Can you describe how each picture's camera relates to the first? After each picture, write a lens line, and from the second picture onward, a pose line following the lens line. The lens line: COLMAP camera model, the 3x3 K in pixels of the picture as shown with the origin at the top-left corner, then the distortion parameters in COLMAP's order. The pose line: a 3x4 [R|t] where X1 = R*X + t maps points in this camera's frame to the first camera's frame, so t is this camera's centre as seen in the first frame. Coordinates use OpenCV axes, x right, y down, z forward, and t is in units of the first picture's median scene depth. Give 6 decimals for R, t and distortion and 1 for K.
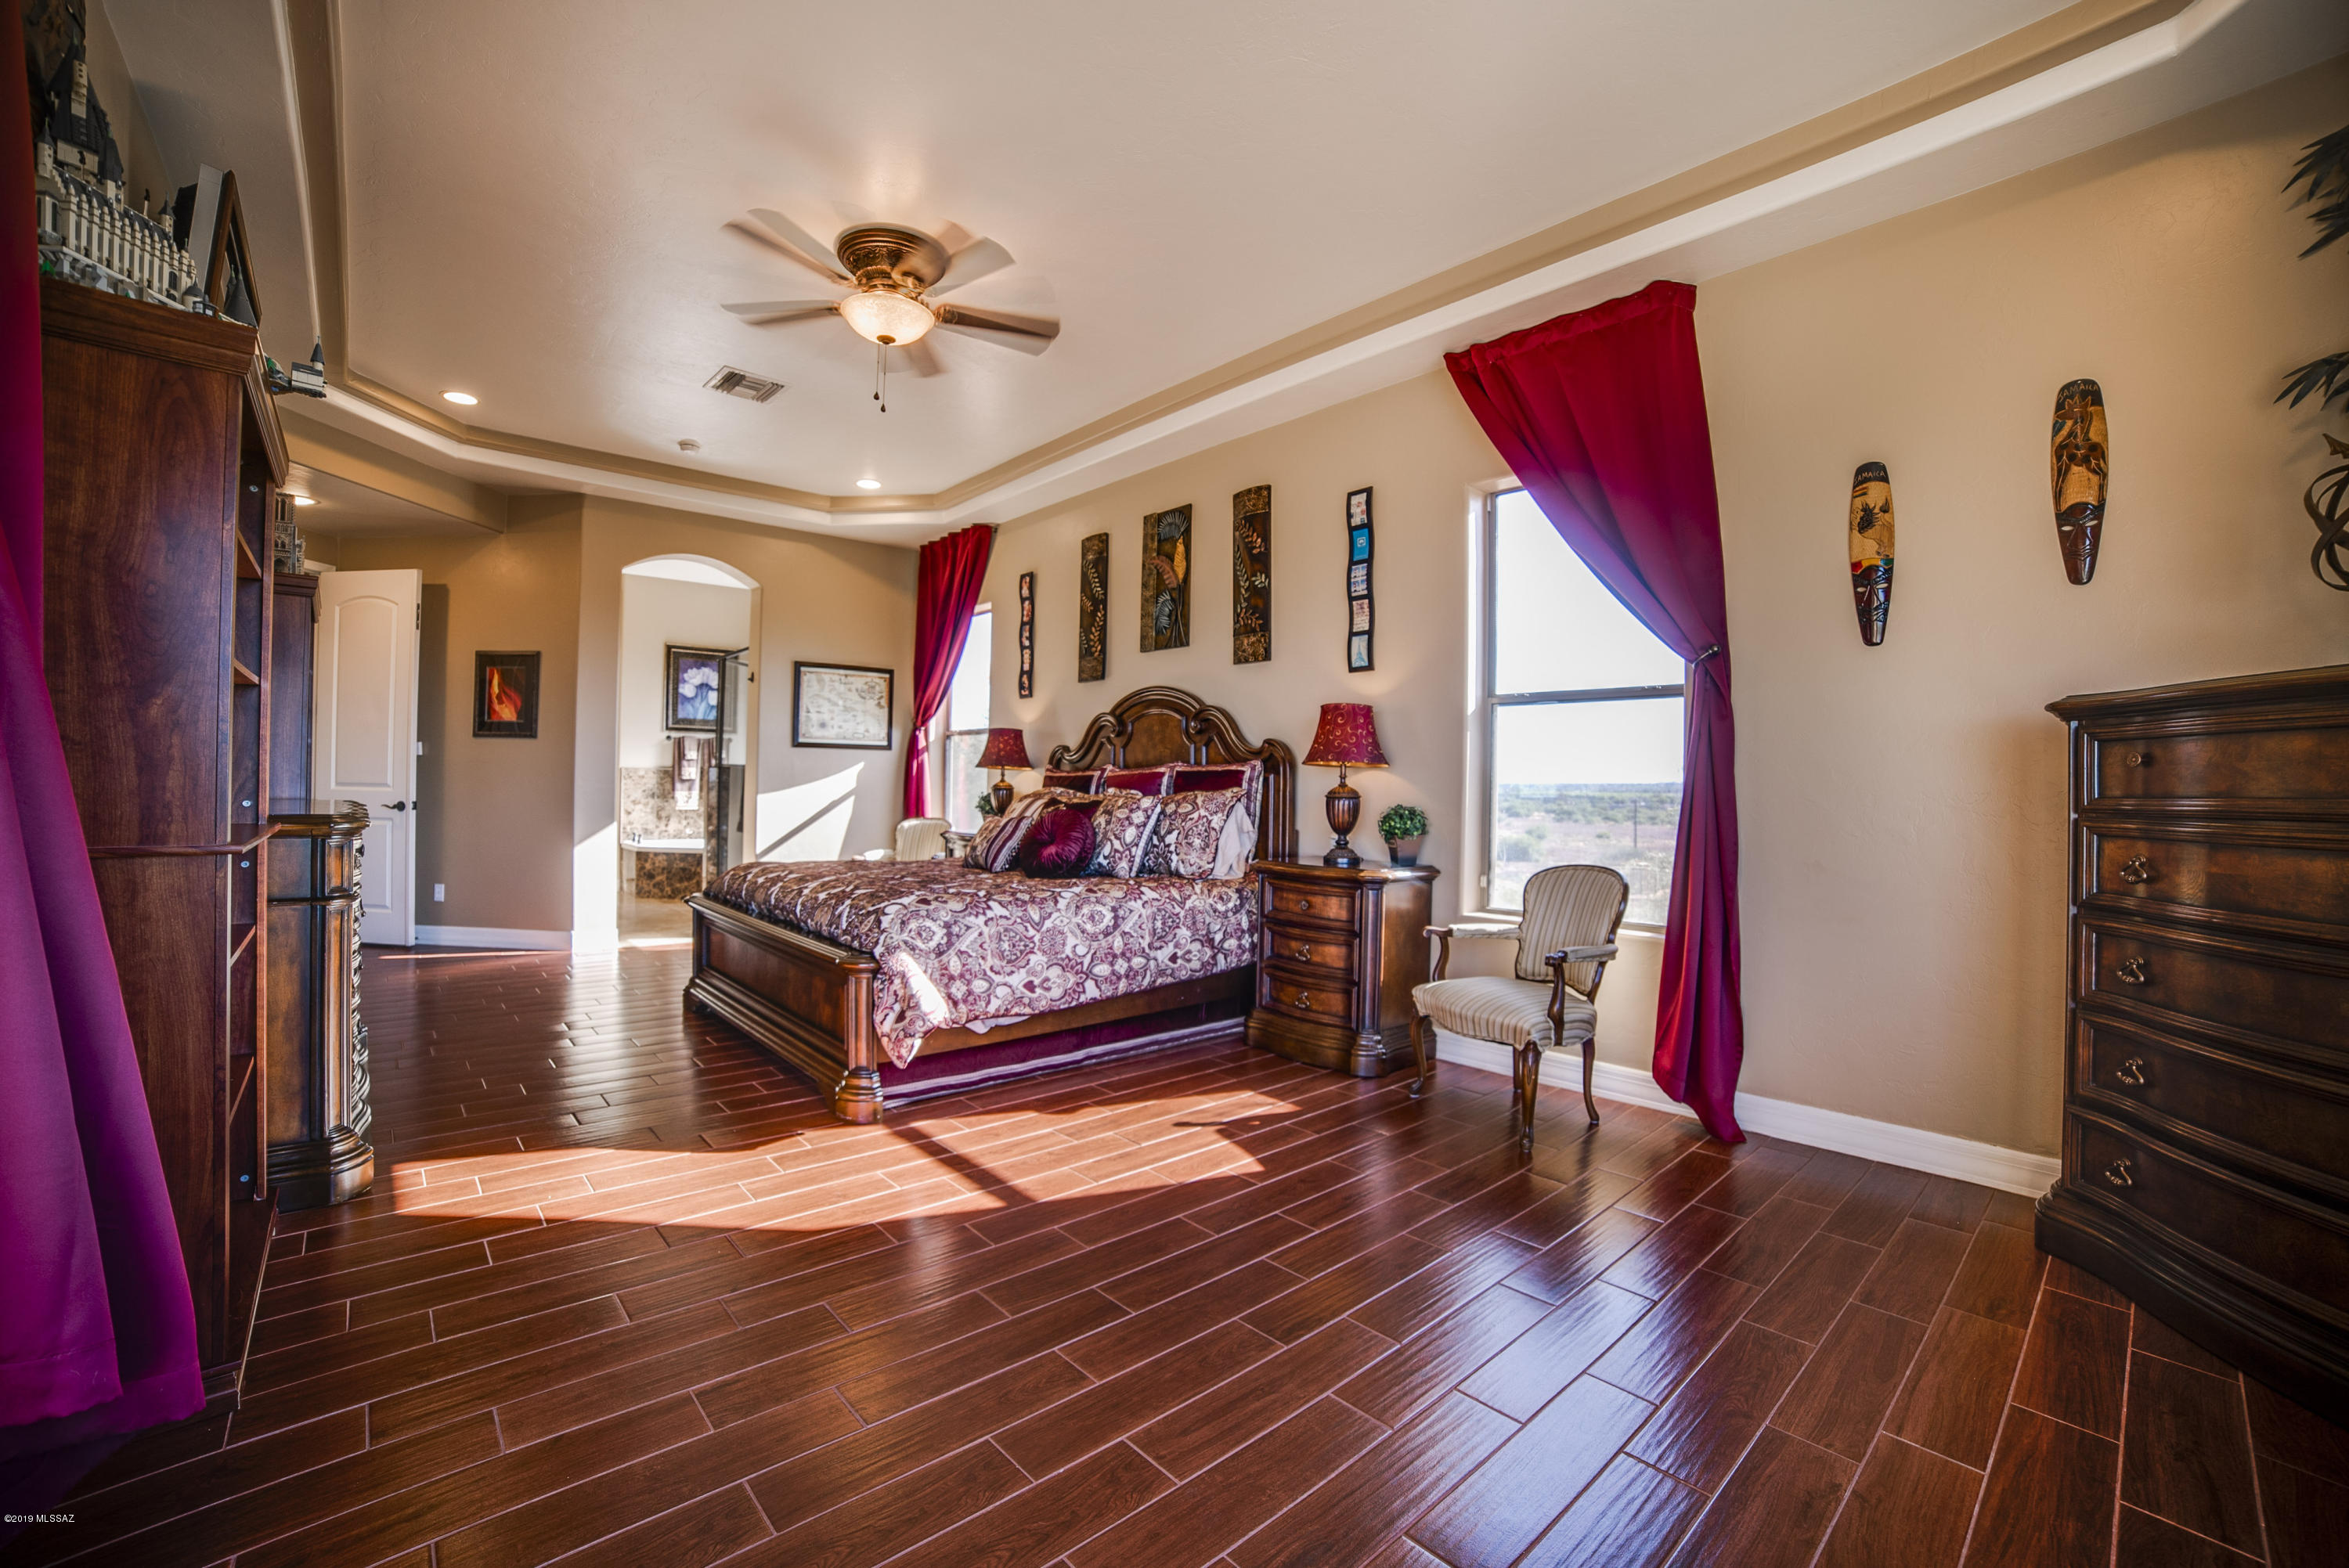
lens RADIAL K [[975.8, 0, 1184.4], [0, 975.8, 780.9], [0, 0, 1]] dist [-0.107942, 0.037956]
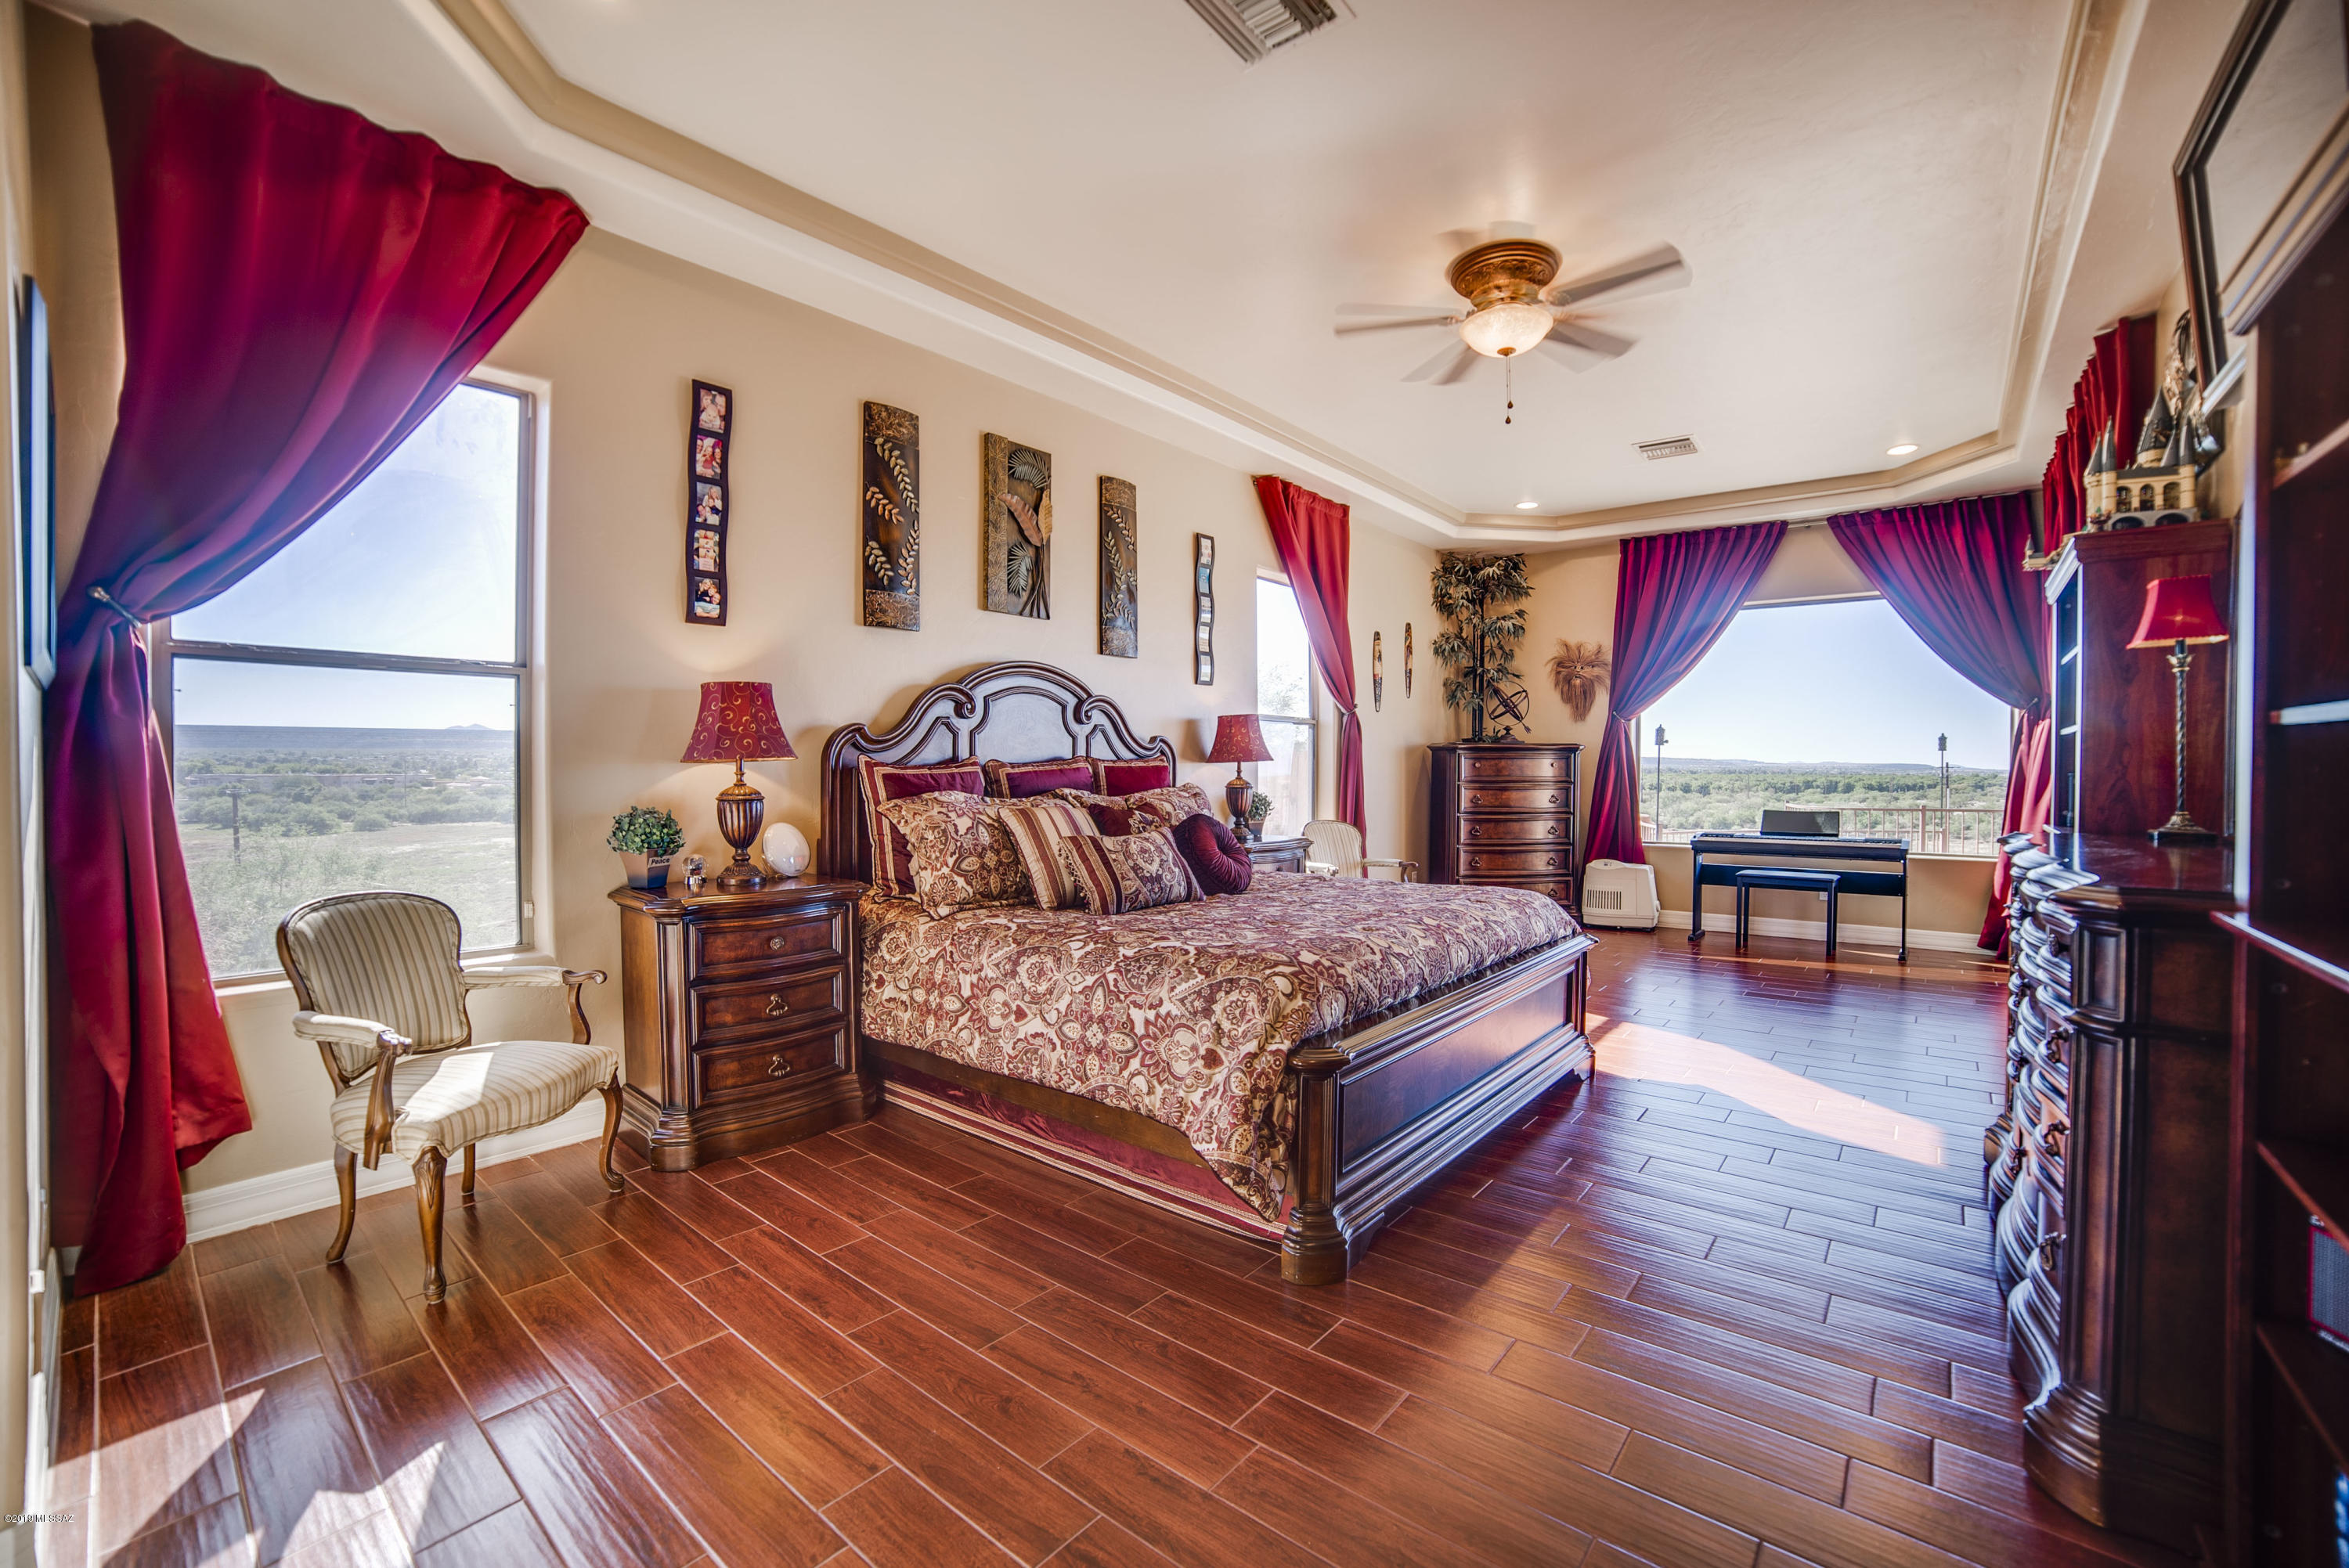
lens RADIAL K [[975.8, 0, 1184.4], [0, 975.8, 780.9], [0, 0, 1]] dist [-0.107942, 0.037956]
pose [[-0.139715, -0.012174, 0.990117, -0.804321], [0.005459, 0.999900, 0.013065, -0.007707], [-0.990177, 0.007231, -0.139634, 0.942557]]
